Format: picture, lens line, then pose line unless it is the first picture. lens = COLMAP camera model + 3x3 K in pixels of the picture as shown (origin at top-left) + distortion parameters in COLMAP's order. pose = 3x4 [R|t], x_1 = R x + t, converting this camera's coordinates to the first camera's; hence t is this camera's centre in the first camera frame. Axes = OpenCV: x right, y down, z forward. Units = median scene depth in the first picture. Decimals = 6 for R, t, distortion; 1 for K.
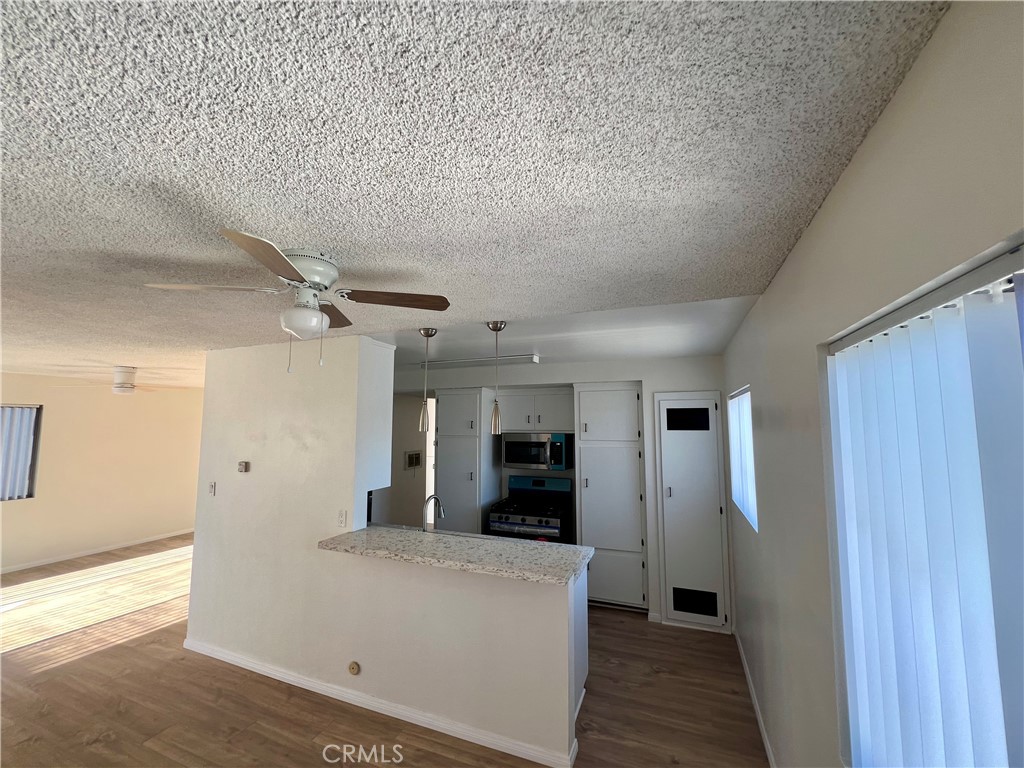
lens RADIAL K [[412.0, 0, 509.8], [0, 412.0, 387.2], [0, 0, 1]] dist [-0.001888, 0.000741]
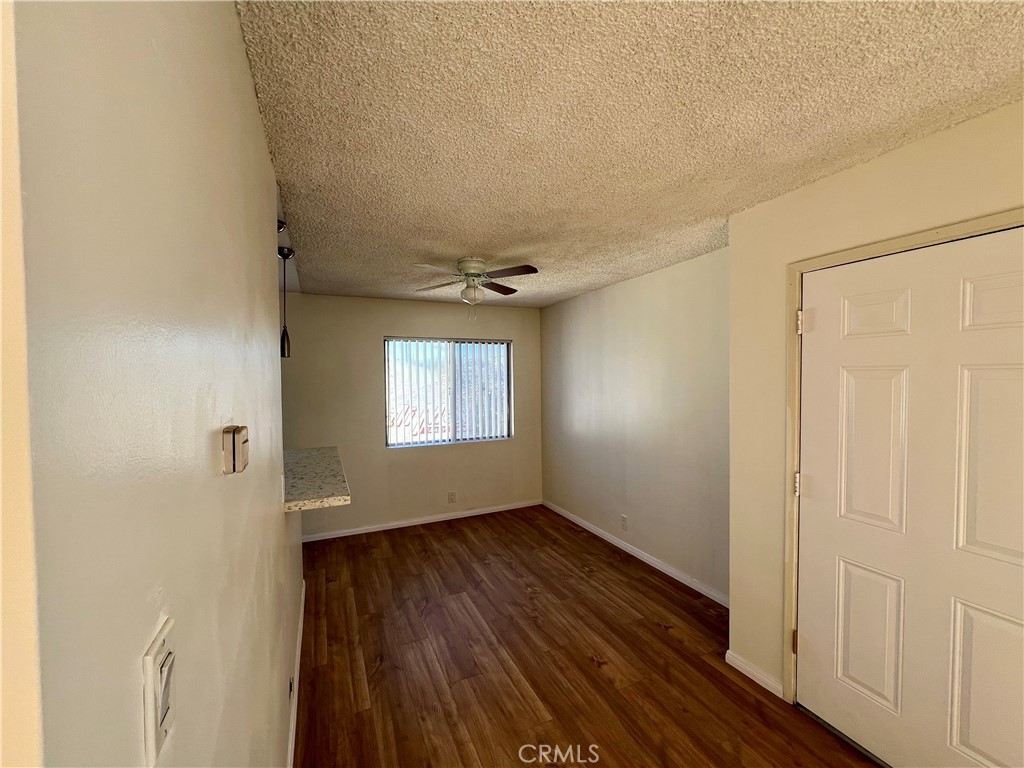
lens RADIAL K [[412.0, 0, 509.8], [0, 412.0, 387.2], [0, 0, 1]] dist [-0.001888, 0.000741]
pose [[-0.724118, -0.009275, 0.689614, -1.083532], [-0.050783, 0.997912, -0.039902, 0.187022], [-0.687804, -0.063915, -0.723077, 1.247996]]
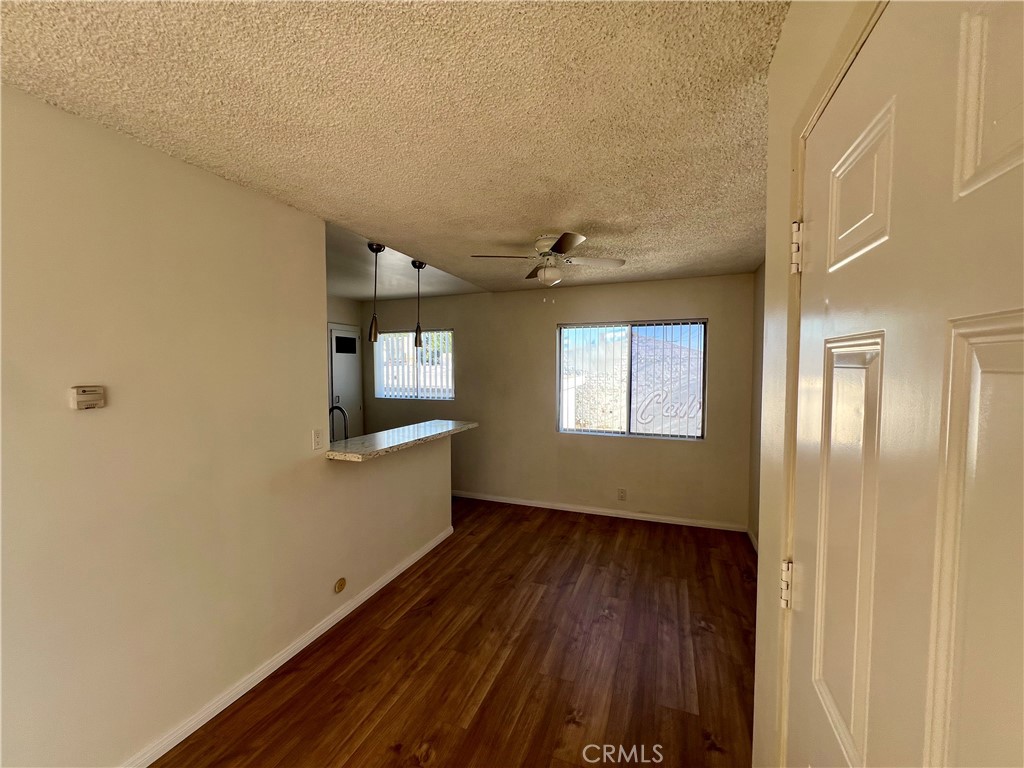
lens RADIAL K [[412.0, 0, 509.8], [0, 412.0, 387.2], [0, 0, 1]] dist [-0.001888, 0.000741]
pose [[-0.013114, -0.049374, 0.998694, -1.284553], [-0.088810, 0.994890, 0.048020, 0.141202], [-0.995962, -0.088065, -0.017432, 0.649917]]
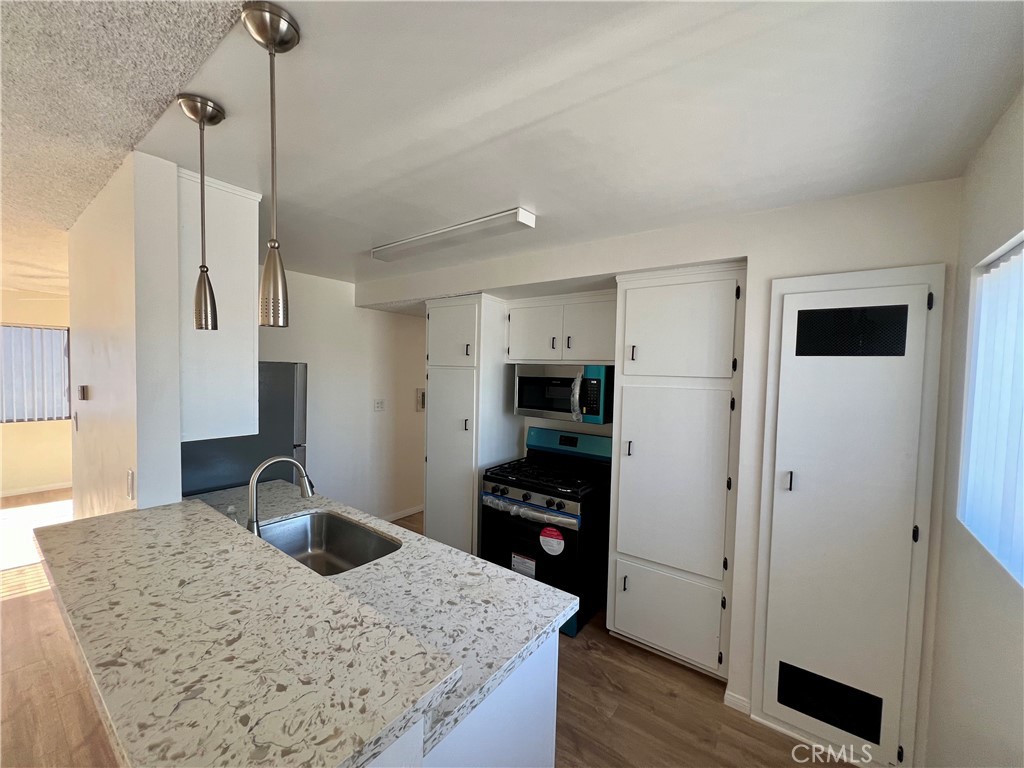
lens RADIAL K [[408.9, 0, 510.4], [0, 408.9, 388.0], [0, 0, 1]] dist [-0.002577, 0.000604]
pose [[0.964170, 0.035701, -0.262873, 0.260619], [-0.001511, 0.991626, 0.129130, 0.111834], [0.265282, -0.124106, 0.956150, 0.626086]]
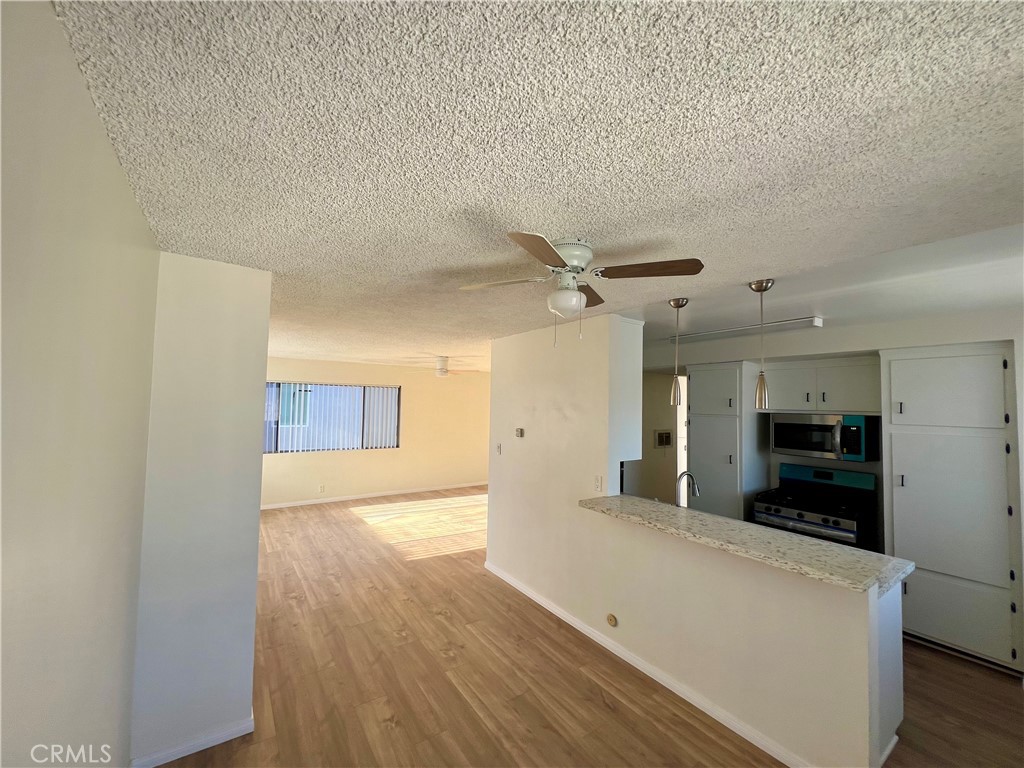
lens RADIAL K [[412.0, 0, 509.8], [0, 412.0, 387.2], [0, 0, 1]] dist [-0.001888, 0.000741]
pose [[0.835300, -0.006724, -0.549754, 0.000797], [0.030417, 0.998959, 0.033997, 0.019194], [0.548953, -0.045119, 0.834635, -0.032326]]
